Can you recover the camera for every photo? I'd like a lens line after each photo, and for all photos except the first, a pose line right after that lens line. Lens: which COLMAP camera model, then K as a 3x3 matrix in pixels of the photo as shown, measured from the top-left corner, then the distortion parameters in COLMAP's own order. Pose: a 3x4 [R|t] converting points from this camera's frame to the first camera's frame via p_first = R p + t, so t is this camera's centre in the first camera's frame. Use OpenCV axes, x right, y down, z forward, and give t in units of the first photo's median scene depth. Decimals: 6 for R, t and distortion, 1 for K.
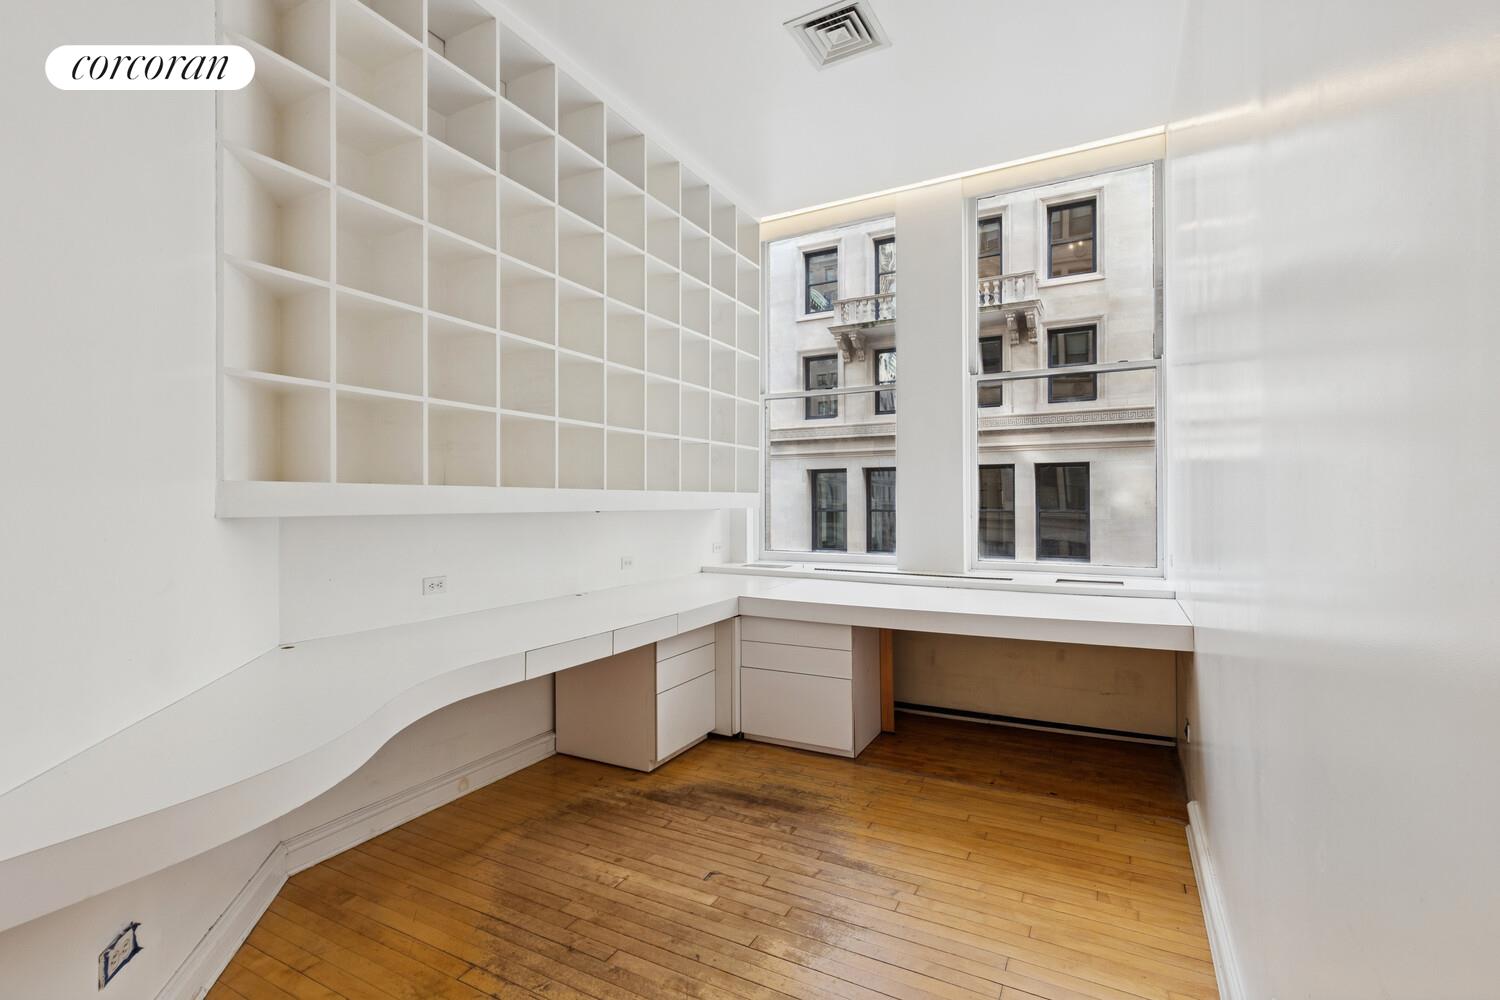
lens RADIAL K [[681.7, 0, 750.2], [0, 681.7, 510.9], [0, 0, 1]] dist [0.000459, -0.000030]
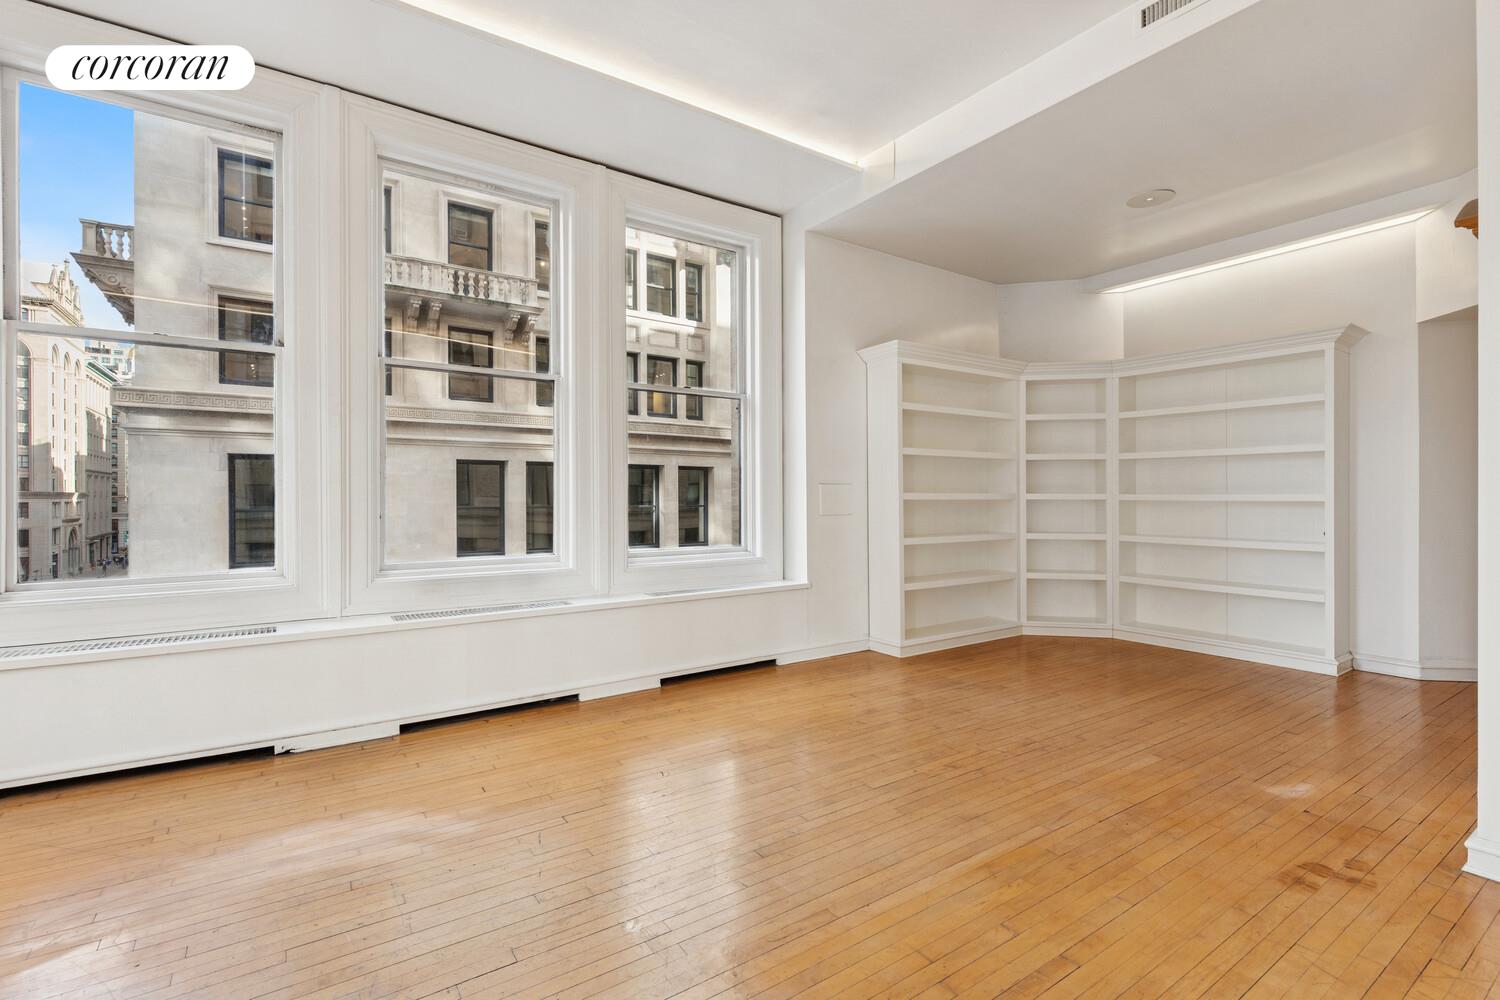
lens RADIAL K [[697.0, 0, 750.0], [0, 697.0, 500.0], [0, 0, 1]] dist [0.000730, 0.000060]
pose [[0.453823, -0.000920, 0.891091, -0.379454], [0.011329, 0.999925, -0.004737, -0.002183], [-0.891020, 0.012245, 0.453800, 0.211930]]
